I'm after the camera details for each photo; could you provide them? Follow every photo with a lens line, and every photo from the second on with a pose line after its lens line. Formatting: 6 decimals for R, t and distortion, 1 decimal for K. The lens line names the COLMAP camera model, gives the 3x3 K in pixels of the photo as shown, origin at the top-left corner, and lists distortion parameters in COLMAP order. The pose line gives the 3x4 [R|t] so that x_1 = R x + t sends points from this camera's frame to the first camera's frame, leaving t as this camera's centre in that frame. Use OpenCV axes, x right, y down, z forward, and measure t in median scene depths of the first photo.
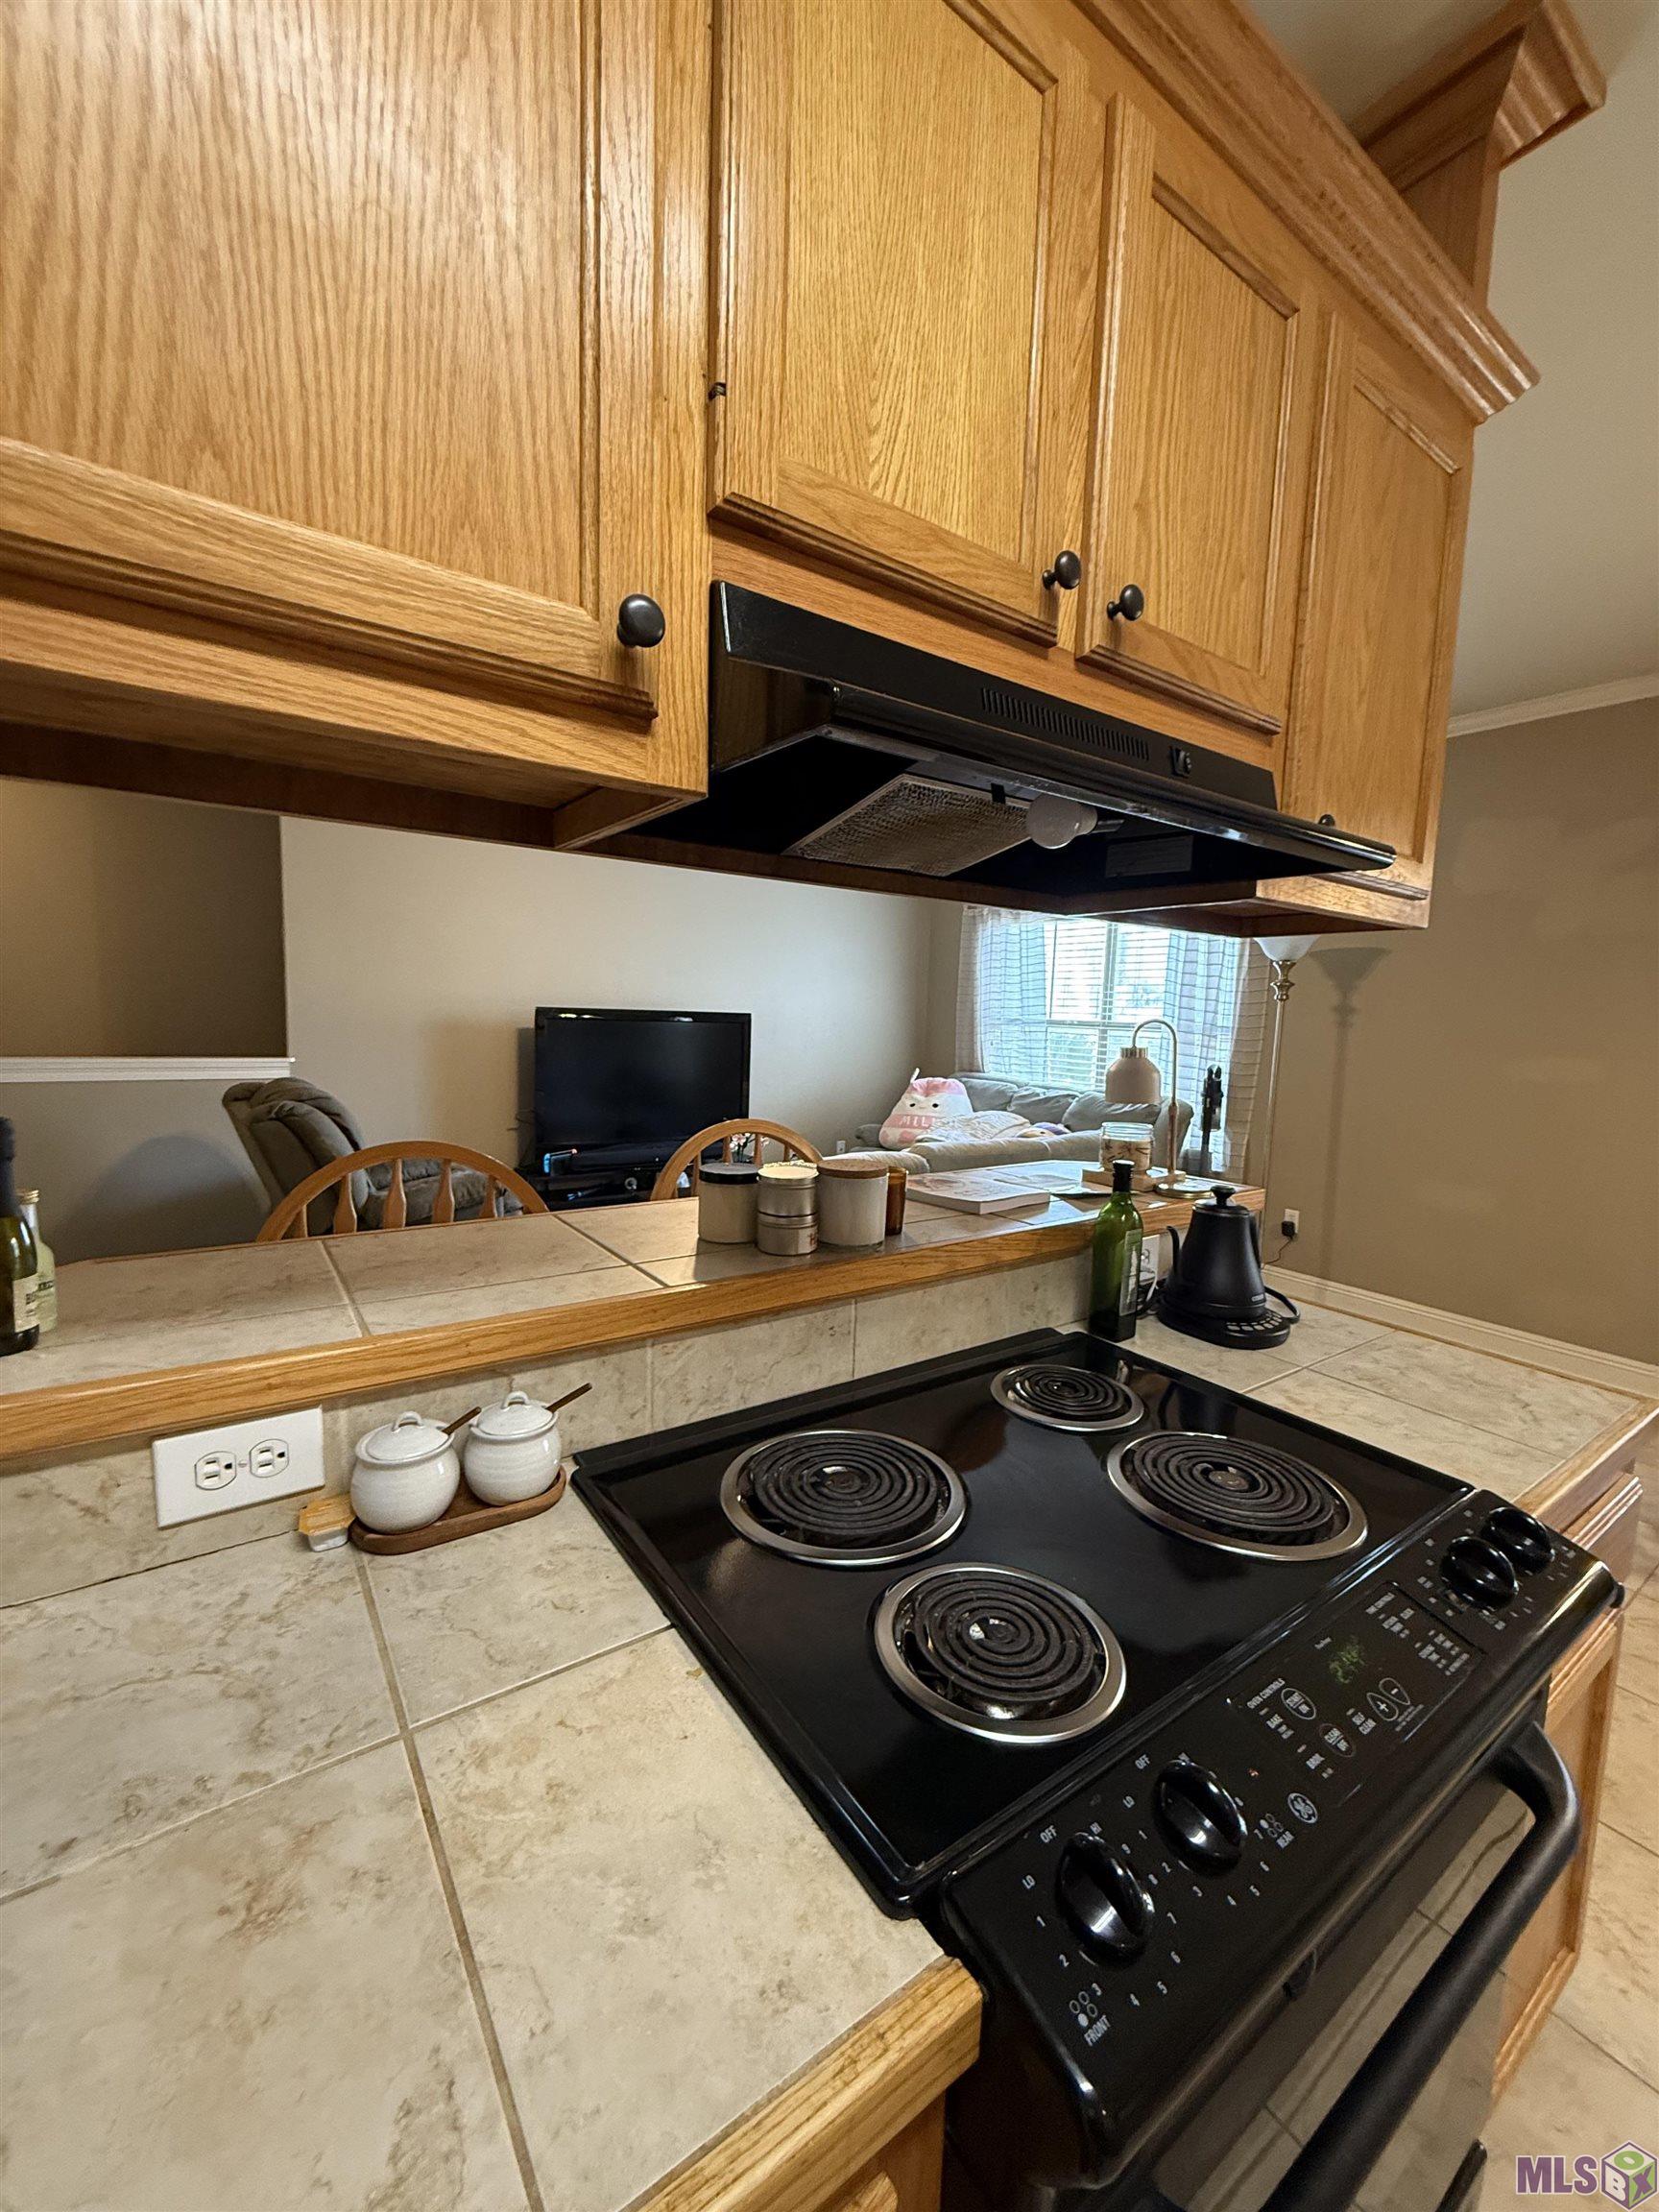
lens RADIAL K [[878.5, 0, 835.6], [0, 878.5, 1104.0], [0, 0, 1]] dist [-0.001188, 0.000061]
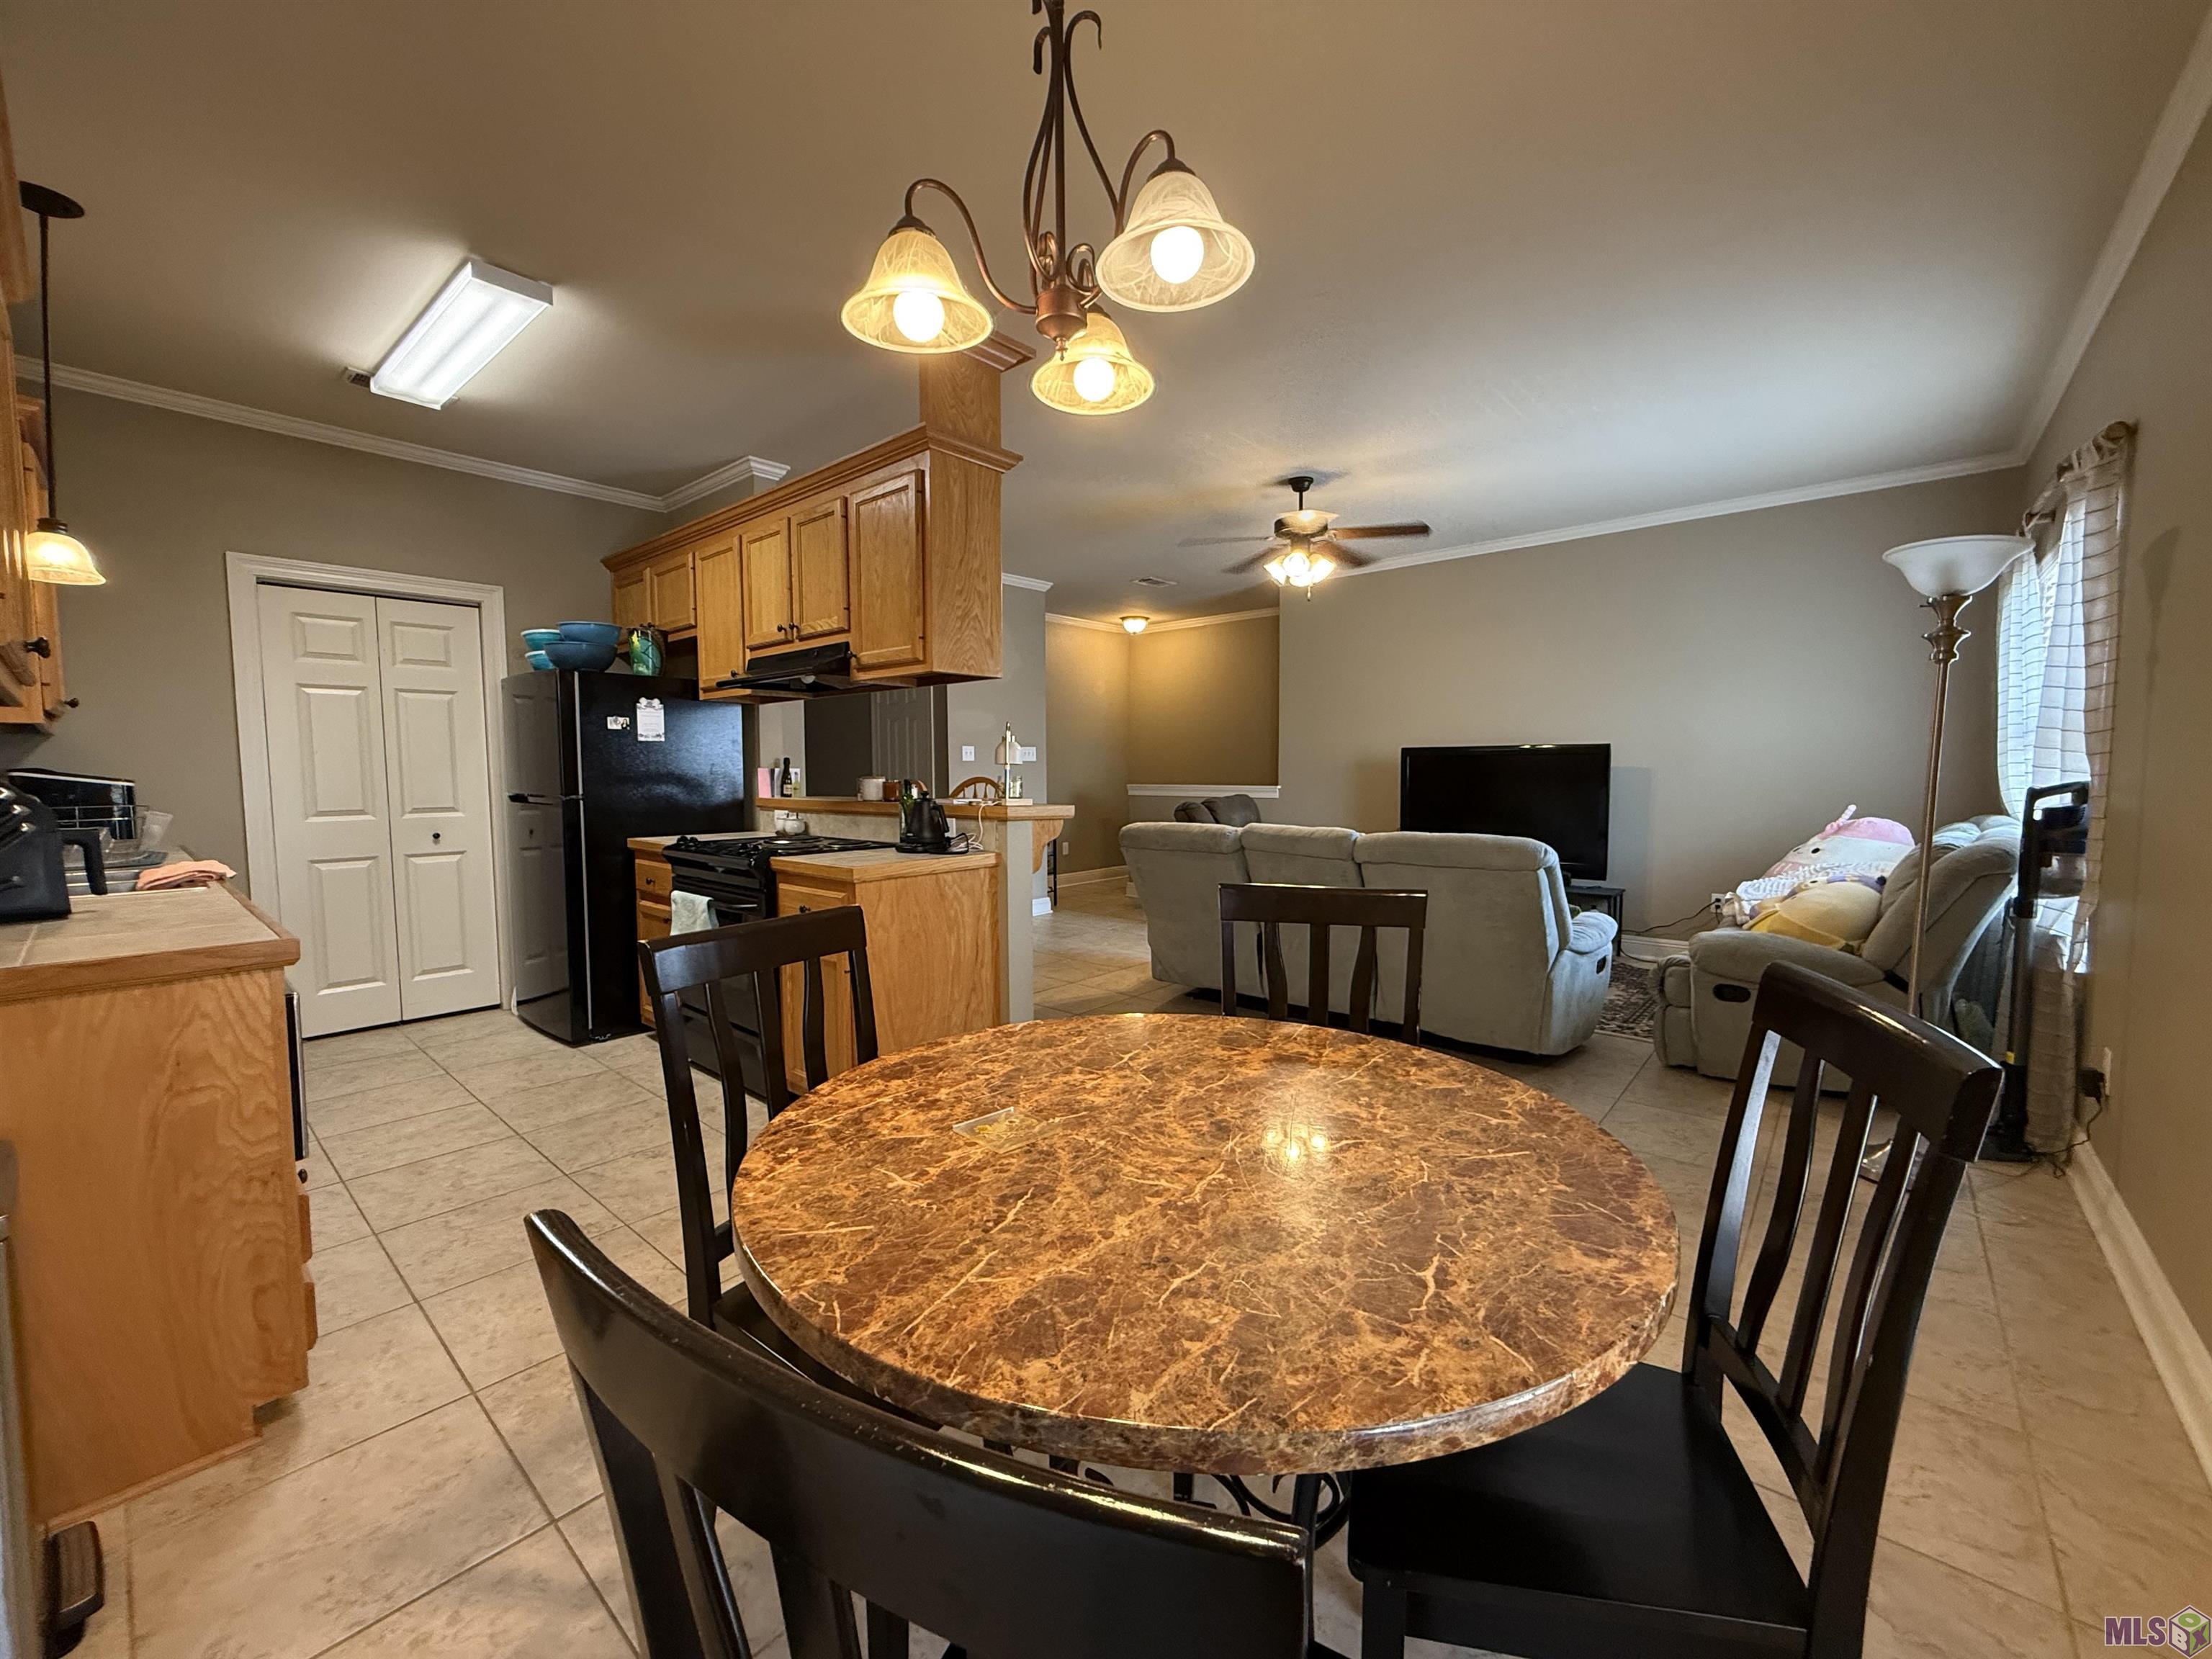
lens RADIAL K [[878.5, 0, 1097.8], [0, 878.5, 830.3], [0, 0, 1]] dist [-0.001188, 0.000061]
pose [[0.226857, 0.032296, -0.973392, 4.015667], [-0.091604, 0.995727, 0.011688, 0.179470], [0.969610, 0.086515, 0.228847, 1.295548]]
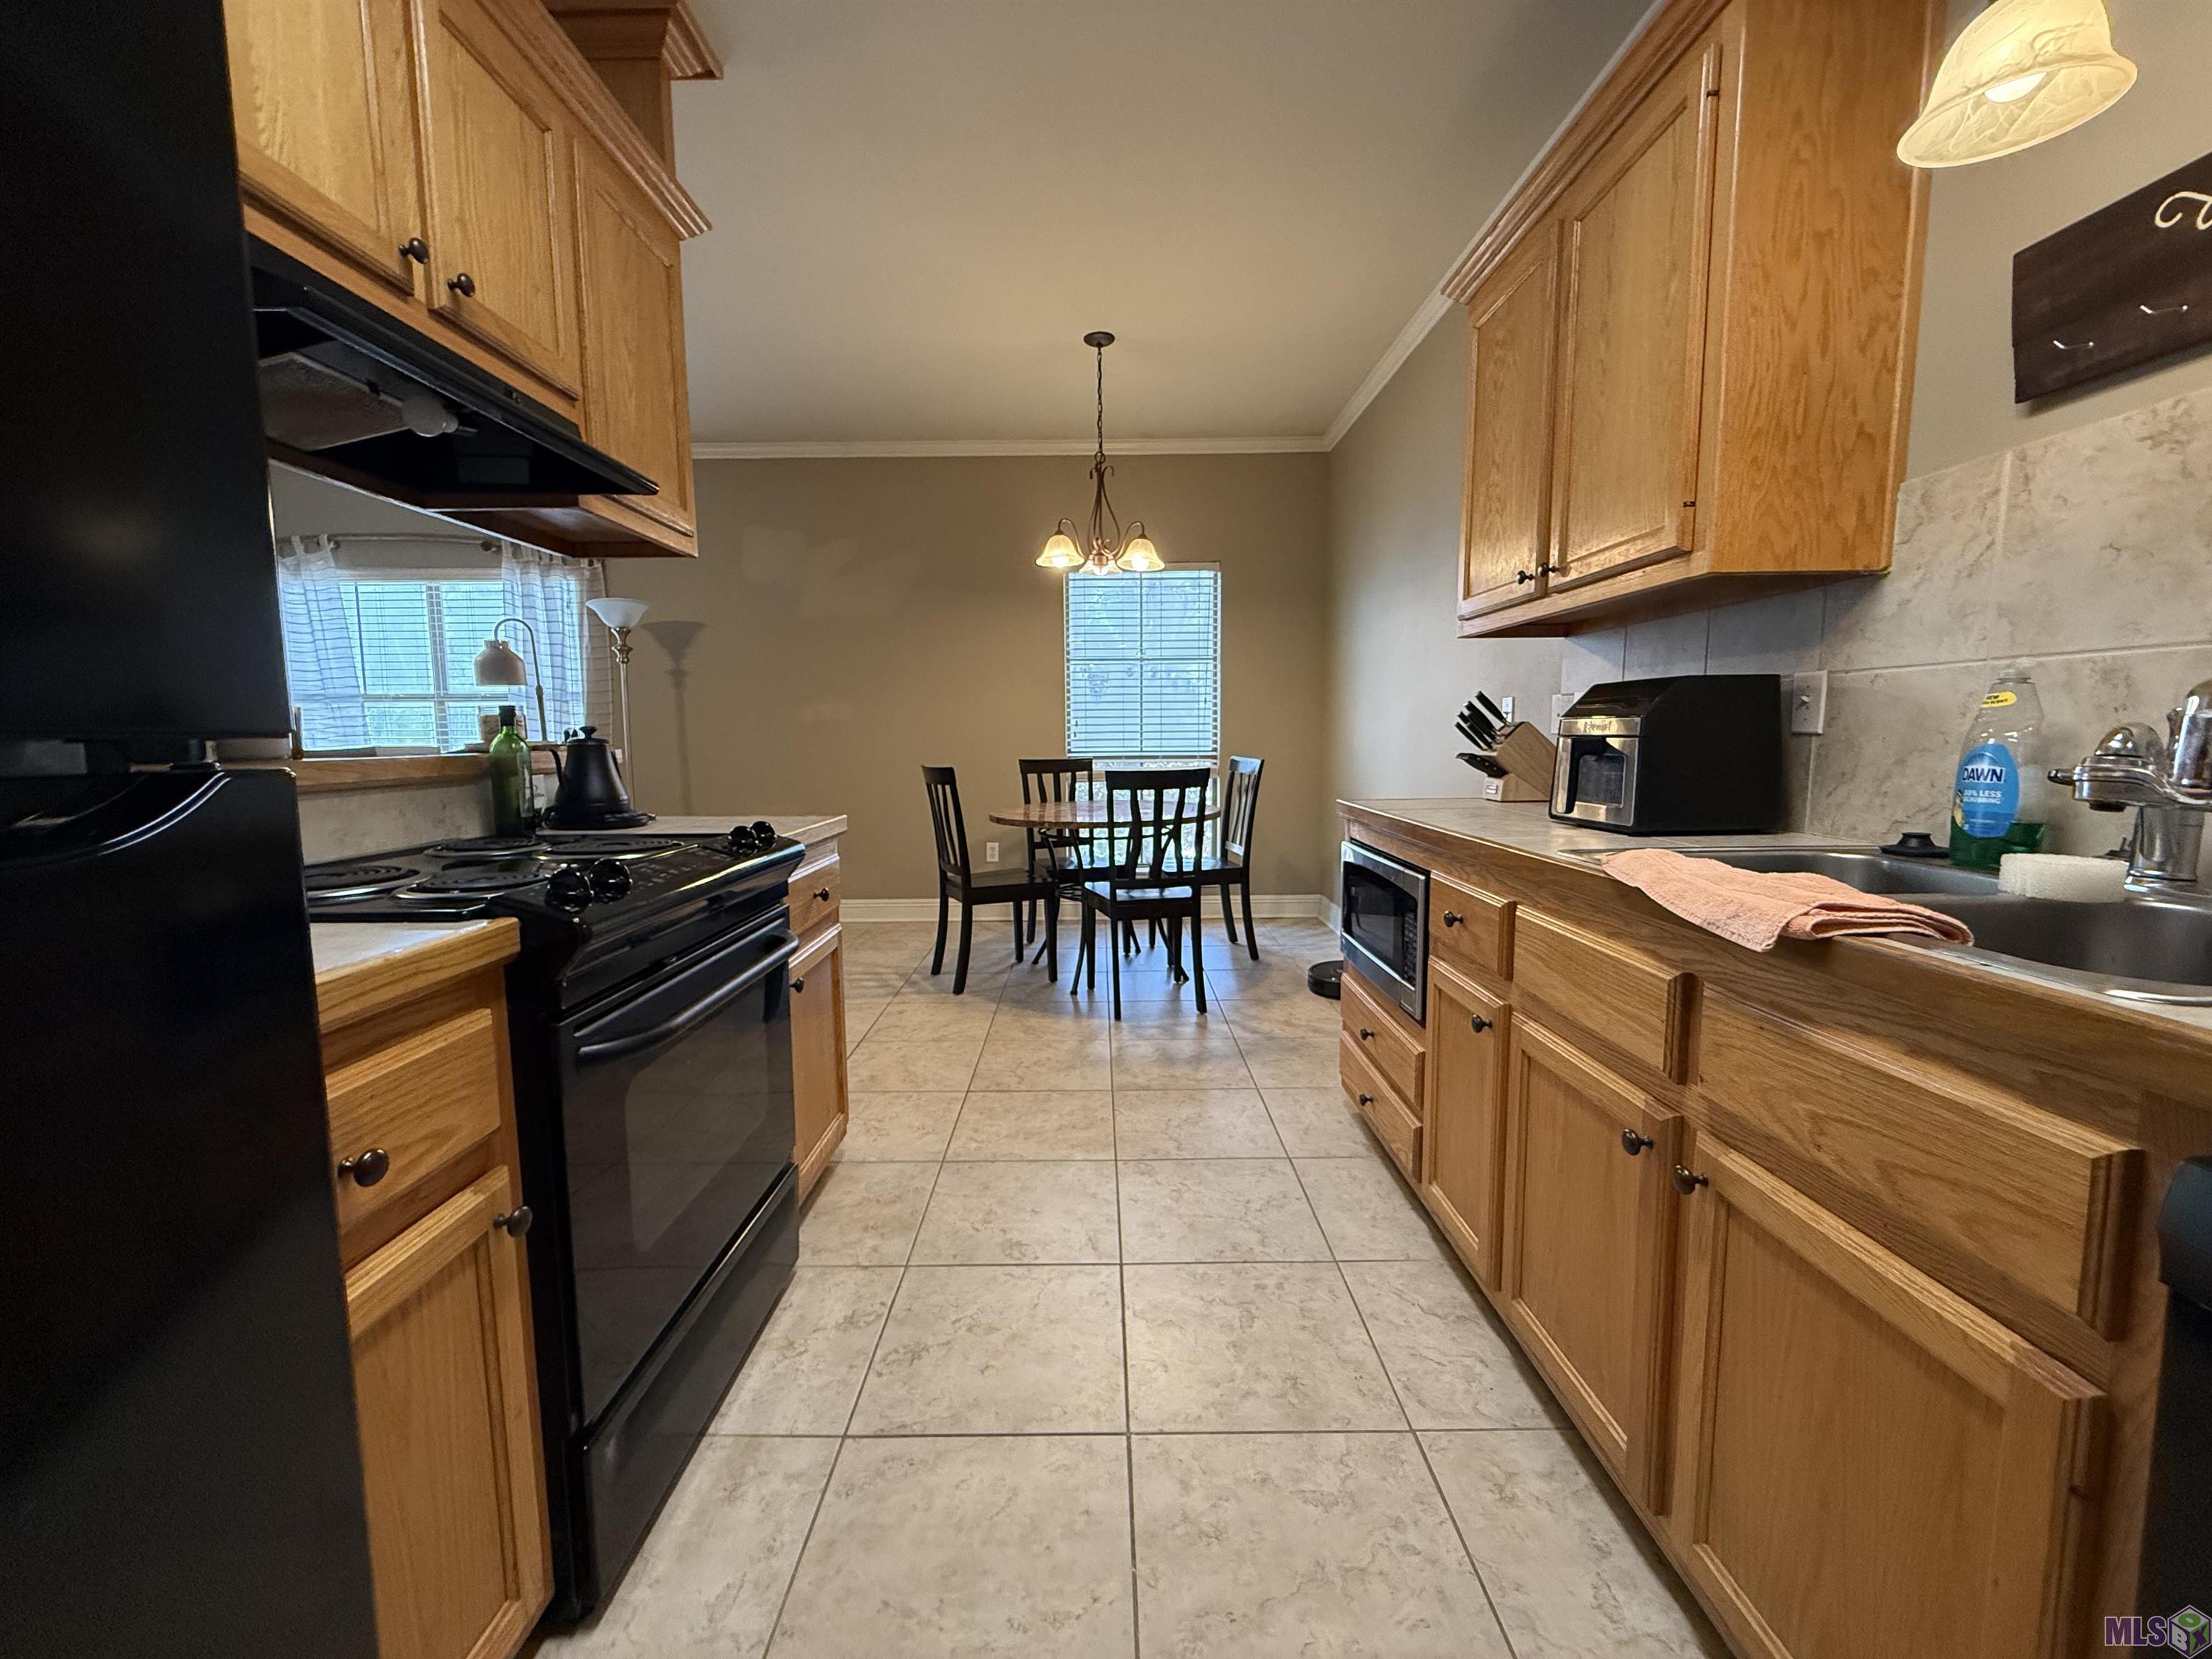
lens RADIAL K [[878.5, 0, 1093.8], [0, 878.5, 829.3], [0, 0, 1]] dist [-0.001188, 0.000061]
pose [[0.584349, -0.123957, 0.801979, -0.327462], [0.110868, 0.991193, 0.072420, 0.344224], [-0.803893, 0.046595, 0.592946, -0.669735]]
